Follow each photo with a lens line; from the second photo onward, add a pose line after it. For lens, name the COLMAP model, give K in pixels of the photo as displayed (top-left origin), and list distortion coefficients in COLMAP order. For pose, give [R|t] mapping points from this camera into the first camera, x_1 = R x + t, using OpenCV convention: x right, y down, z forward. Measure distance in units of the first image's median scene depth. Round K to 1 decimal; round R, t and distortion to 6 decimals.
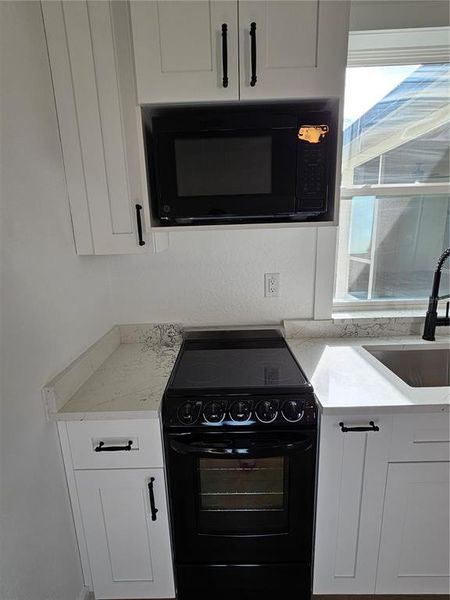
lens RADIAL K [[312.5, 0, 225.0], [0, 312.5, 300.0], [0, 0, 1]] dist [-0.000774, -0.000233]
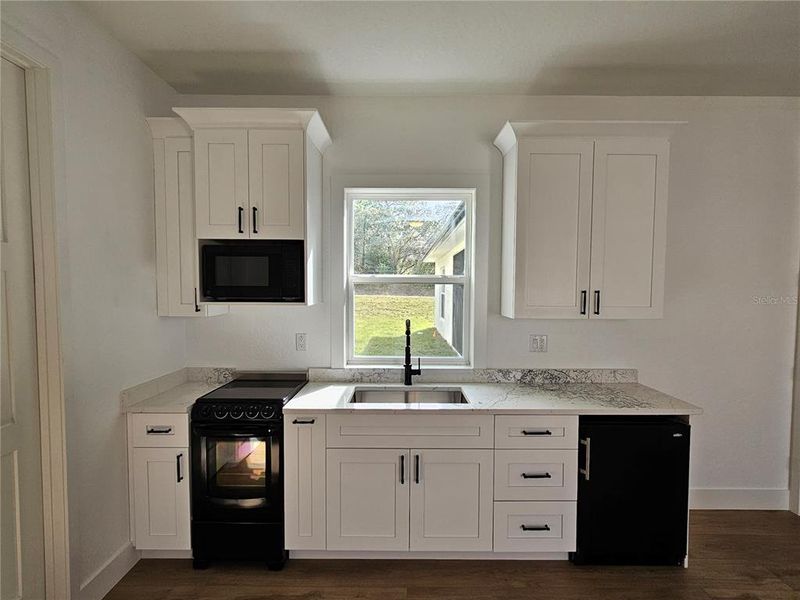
lens RADIAL K [[416.6, 0, 407.8], [0, 416.6, 302.3], [0, 0, 1]] dist [-0.000774, -0.000233]
pose [[0.999295, 0.036218, 0.009919, 0.755281], [-0.033787, 0.982459, -0.183390, 0.129520], [-0.016387, 0.182925, 0.982990, -1.089545]]
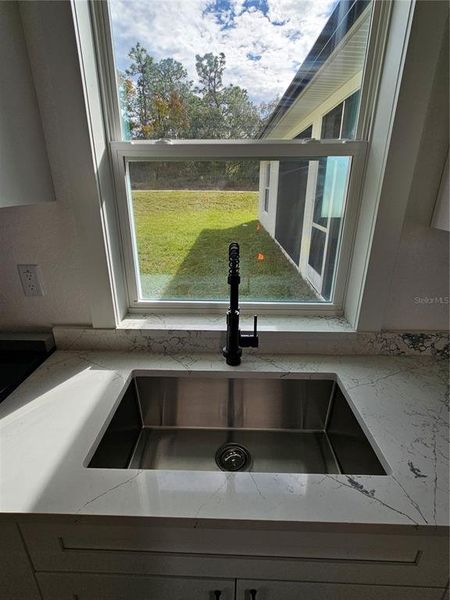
lens RADIAL K [[312.5, 0, 225.0], [0, 312.5, 300.0], [0, 0, 1]] dist [-0.000774, -0.000233]
pose [[0.999200, 0.039129, -0.008271, 0.771833], [-0.037640, 0.989963, 0.136225, -0.148524], [0.013518, -0.135804, 0.990643, 0.349715]]
